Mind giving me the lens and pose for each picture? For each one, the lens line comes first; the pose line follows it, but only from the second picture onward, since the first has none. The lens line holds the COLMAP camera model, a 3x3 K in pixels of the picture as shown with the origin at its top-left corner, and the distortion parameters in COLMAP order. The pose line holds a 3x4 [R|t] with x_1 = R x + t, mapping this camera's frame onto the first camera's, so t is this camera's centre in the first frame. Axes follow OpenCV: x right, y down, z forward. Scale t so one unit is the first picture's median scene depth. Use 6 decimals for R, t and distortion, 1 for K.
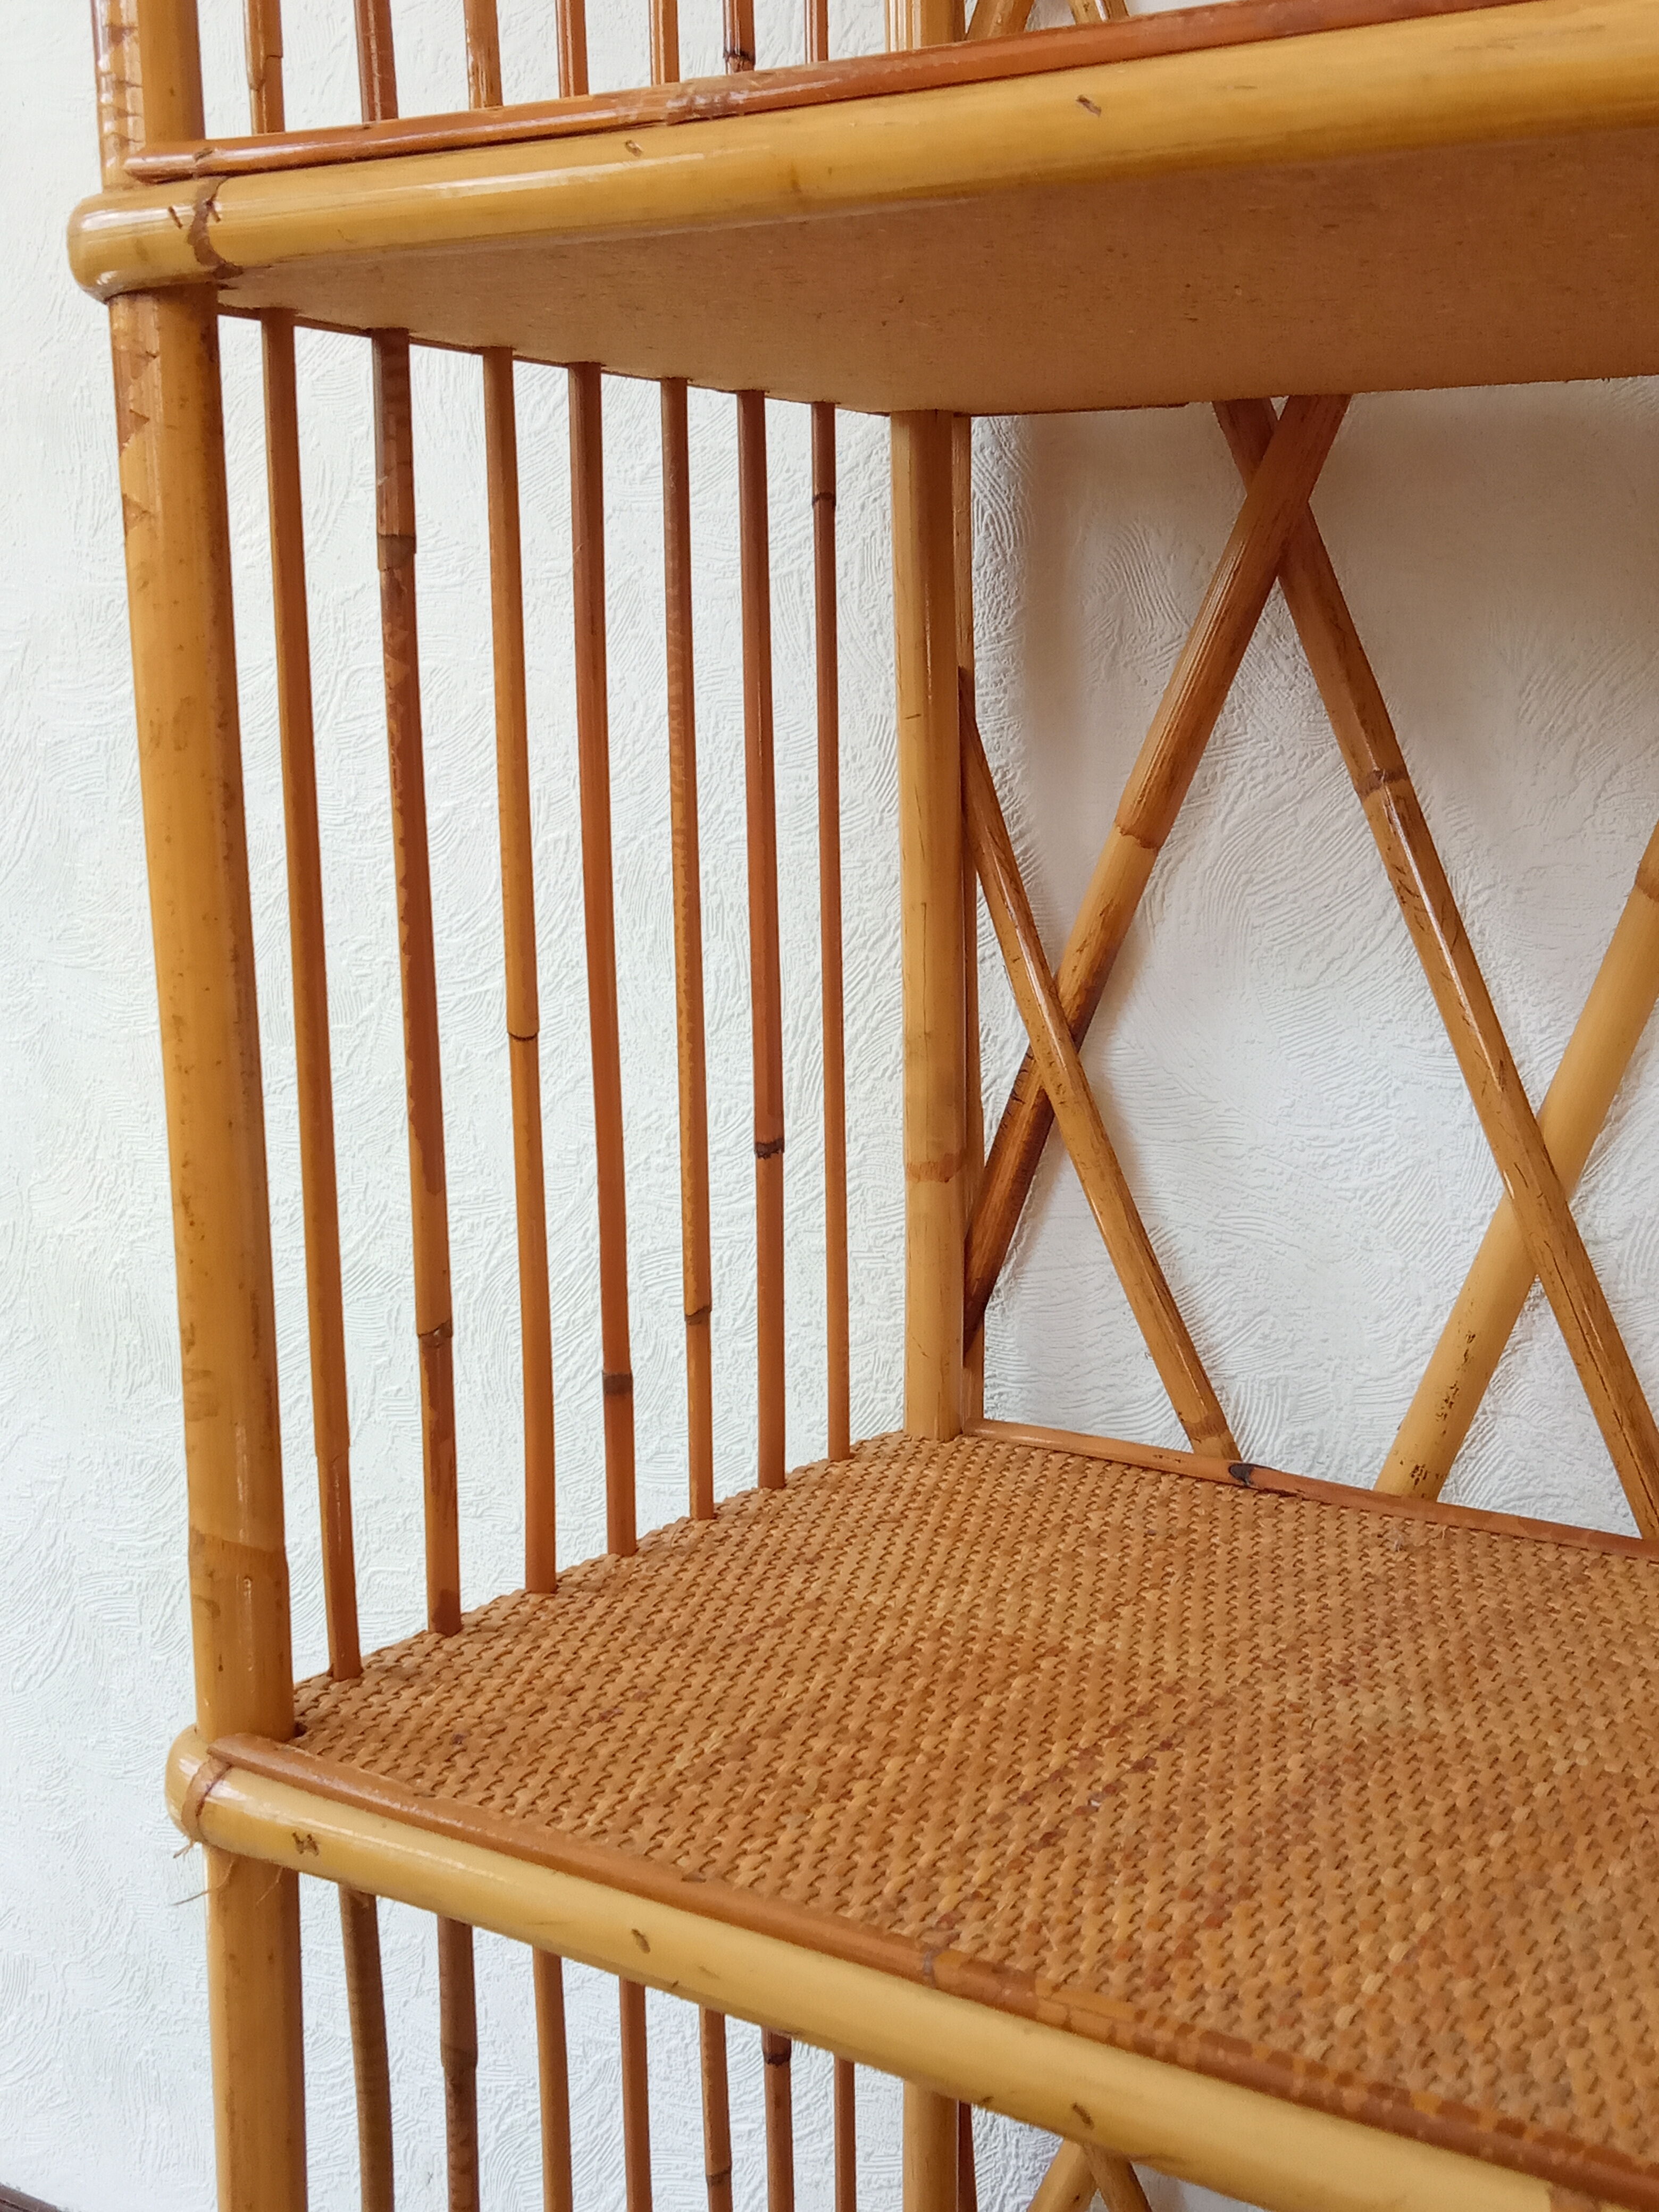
lens RADIAL K [[2611.3, 0, 870.9], [0, 2611.3, 1138.8], [0, 0, 1]] dist [0.035008, 0.000000]
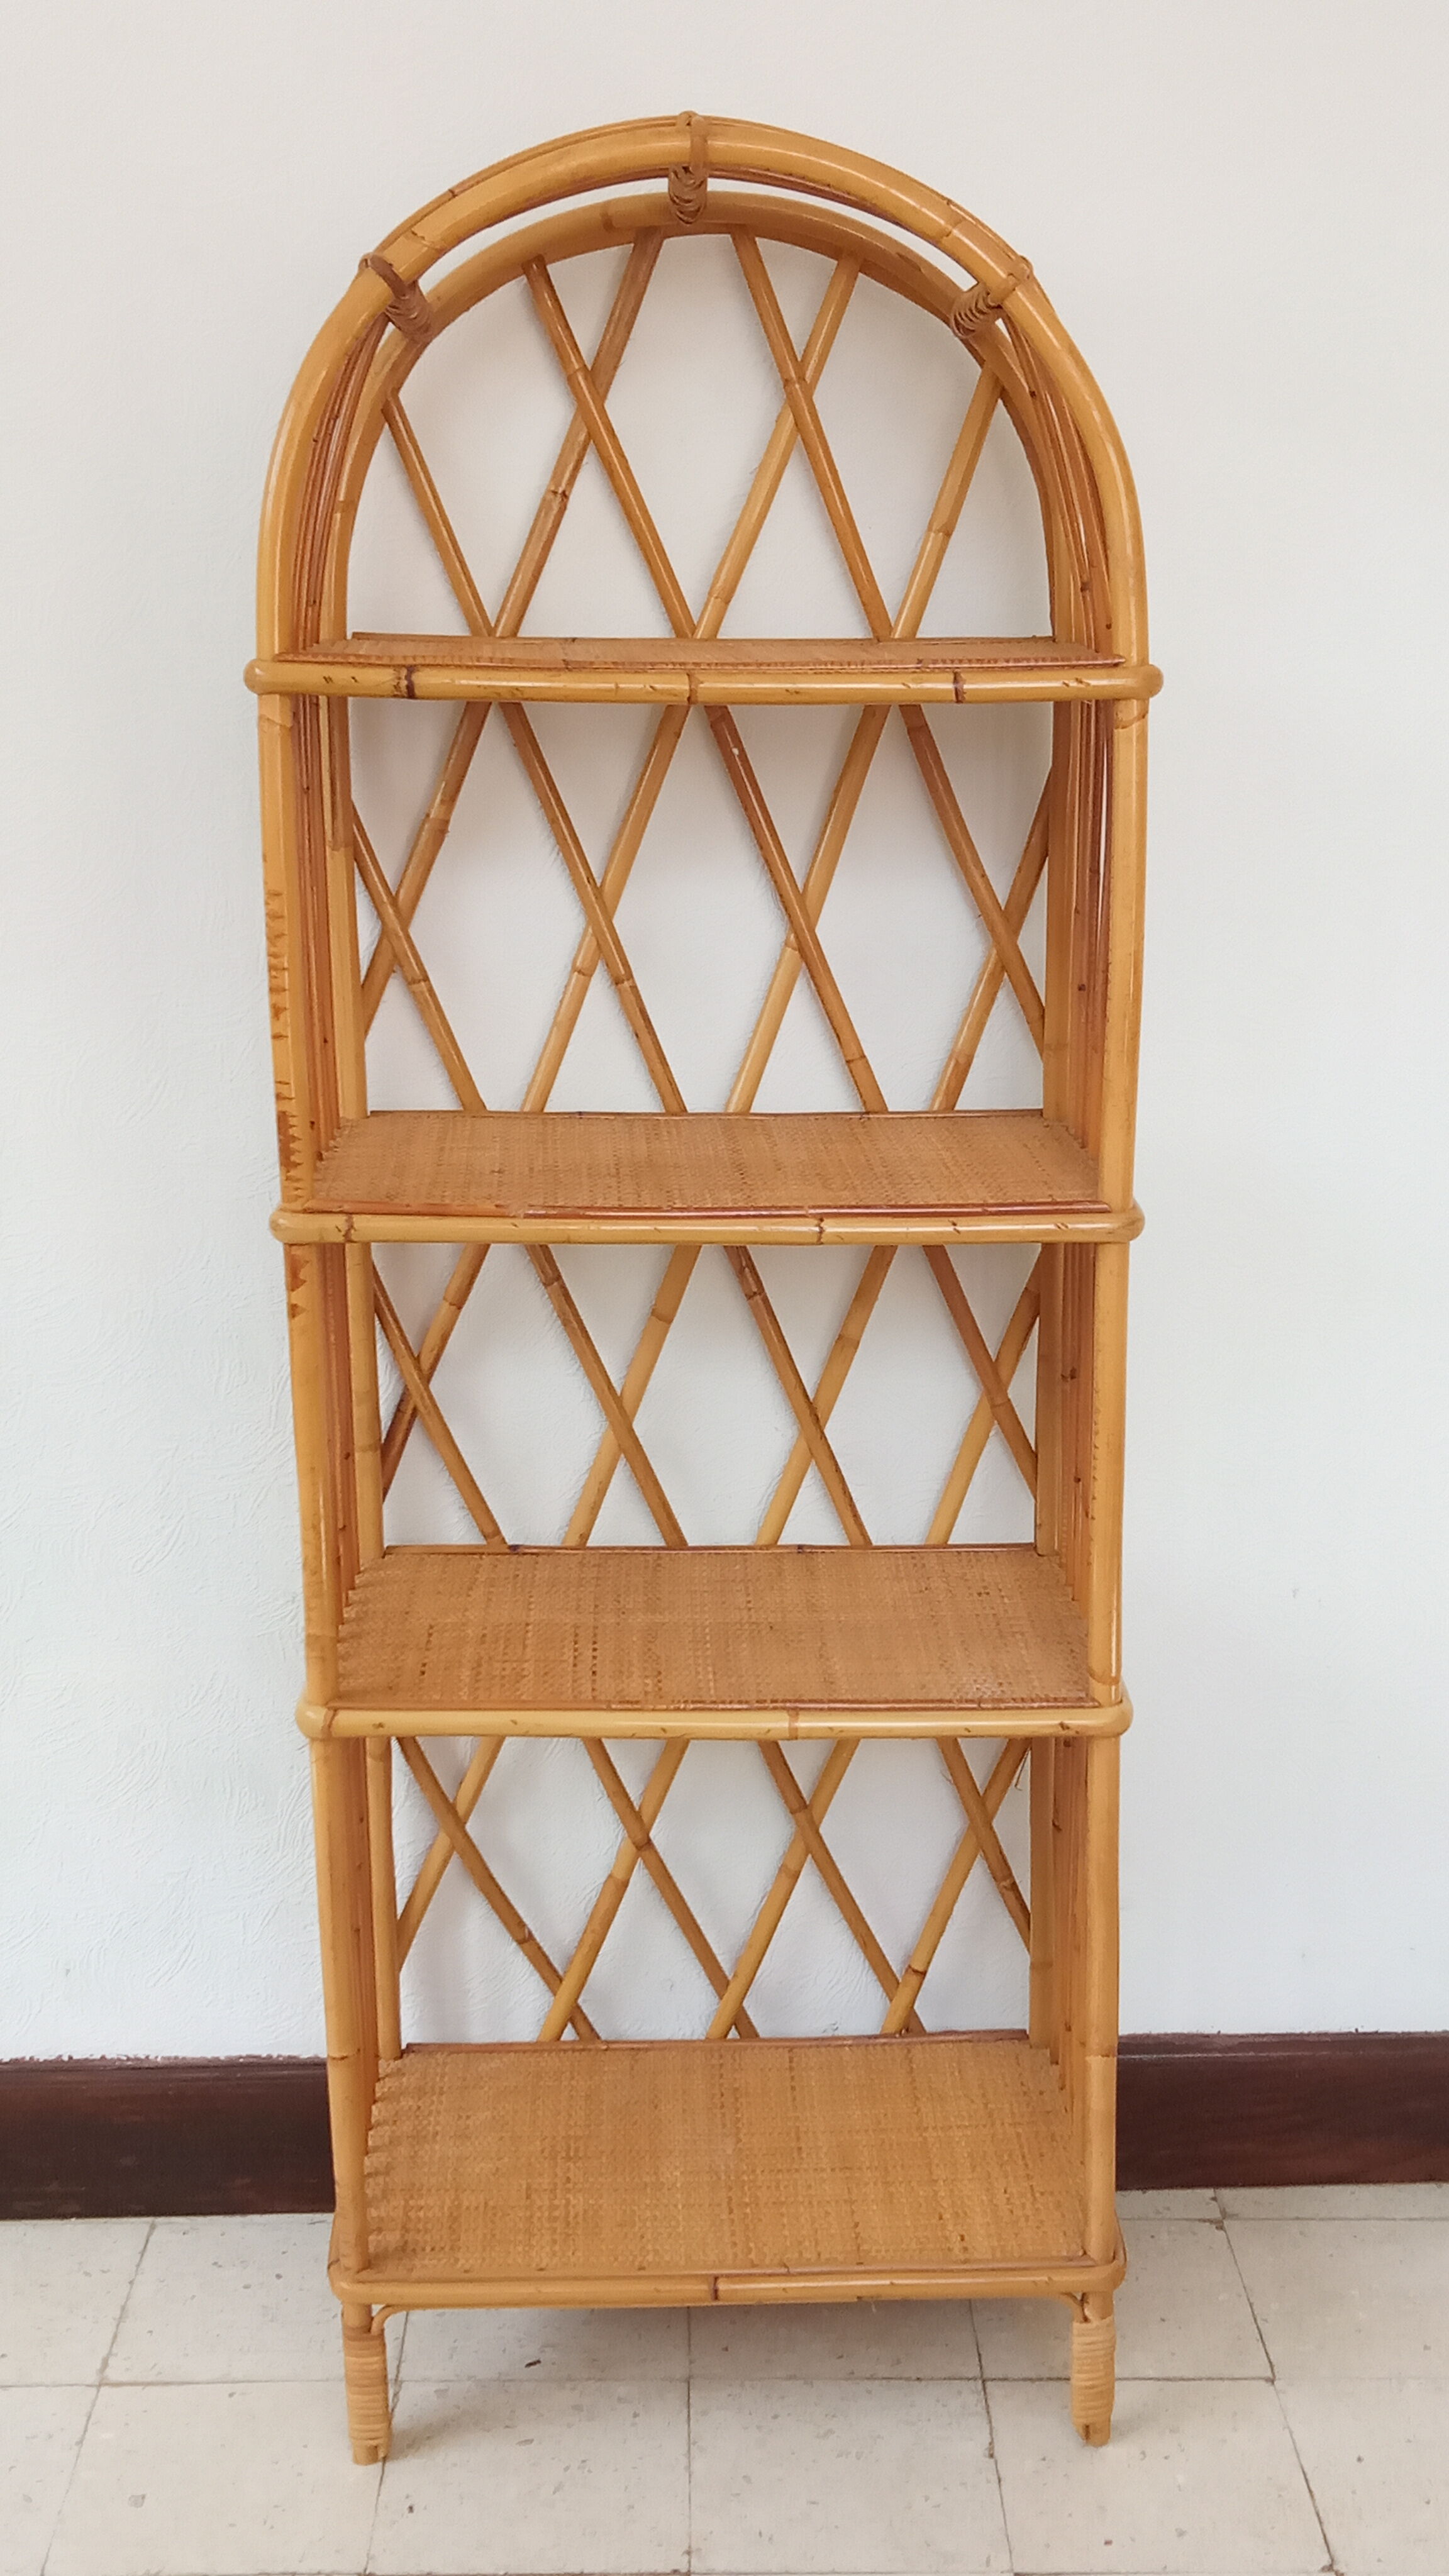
lens RADIAL K [[2985.5, 0, 743.8], [0, 2985.5, 1292.0], [0, 0, 1]] dist [0.032985, 0.000000]
pose [[0.829206, -0.132560, 0.542996, -1.259148], [0.091396, 0.990551, 0.102249, -0.409542], [-0.551420, -0.035158, 0.833487, -1.581319]]
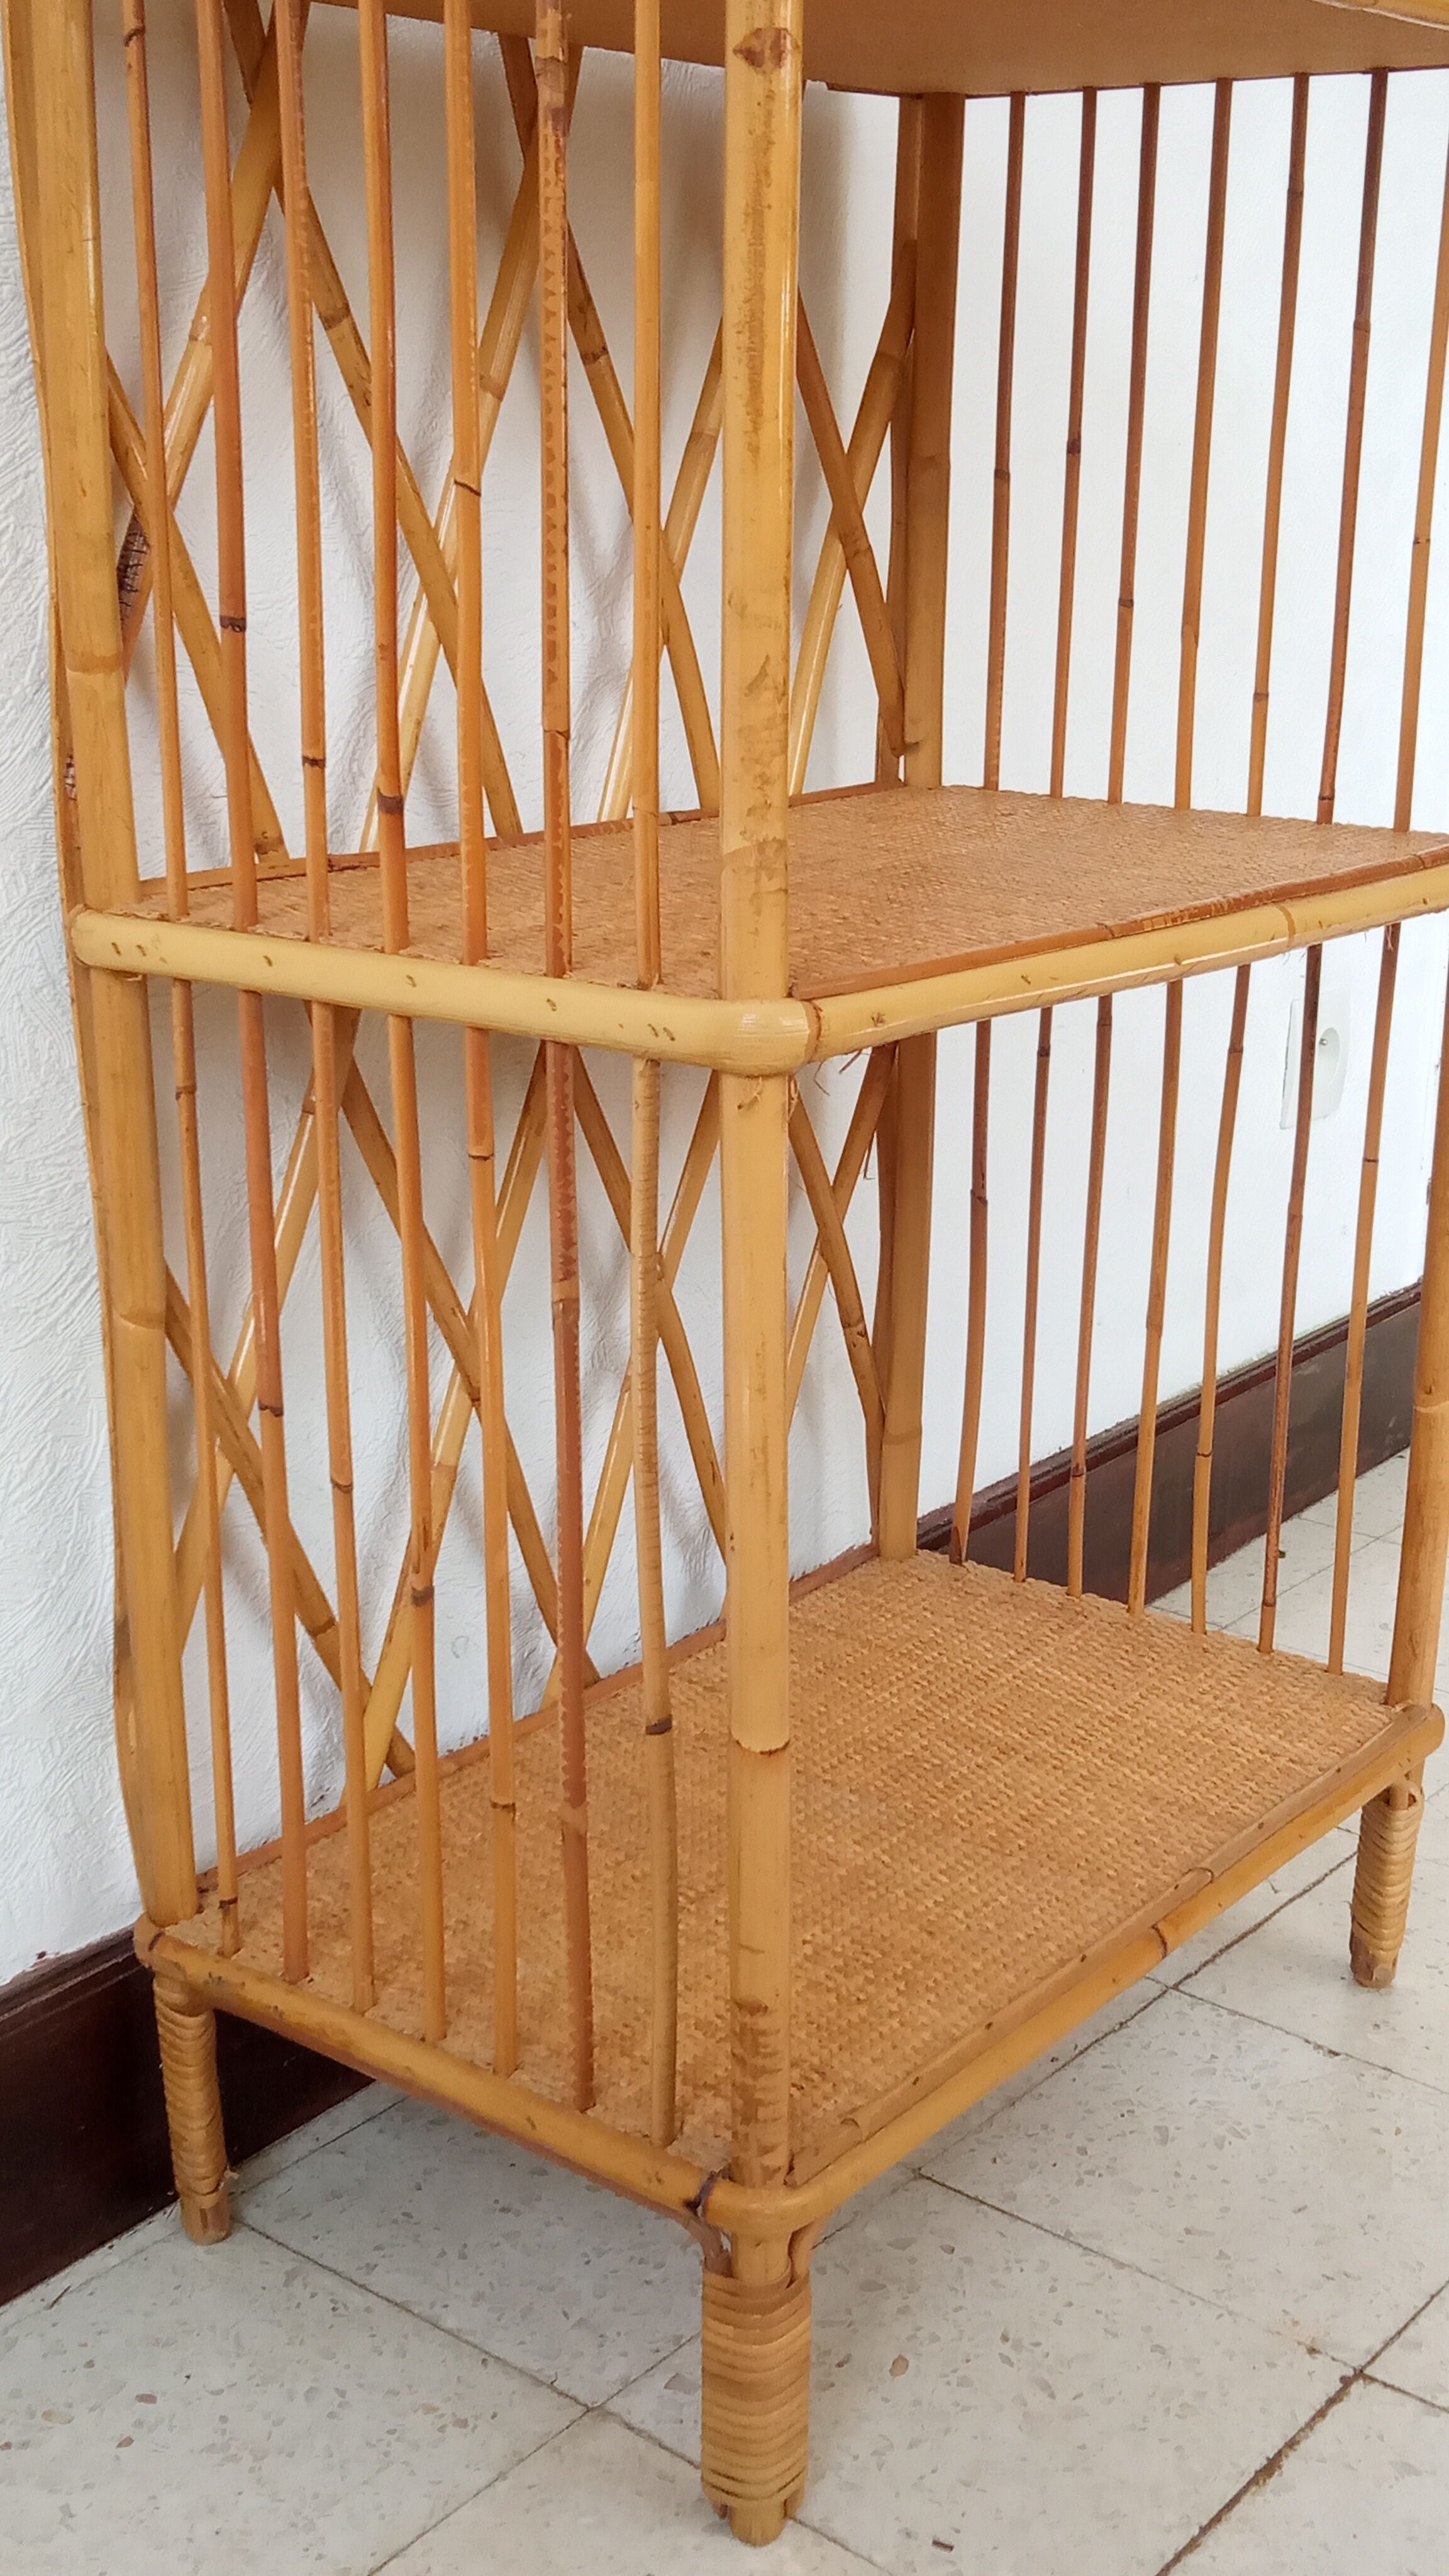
lens RADIAL K [[2985.5, 0, 727.8], [0, 2985.5, 1288.6], [0, 0, 1]] dist [0.032985, 0.000000]
pose [[0.105419, -0.272670, 0.956315, -1.396814], [0.156737, 0.954209, 0.254791, -0.019018], [-0.981998, 0.123030, 0.143329, 0.643508]]
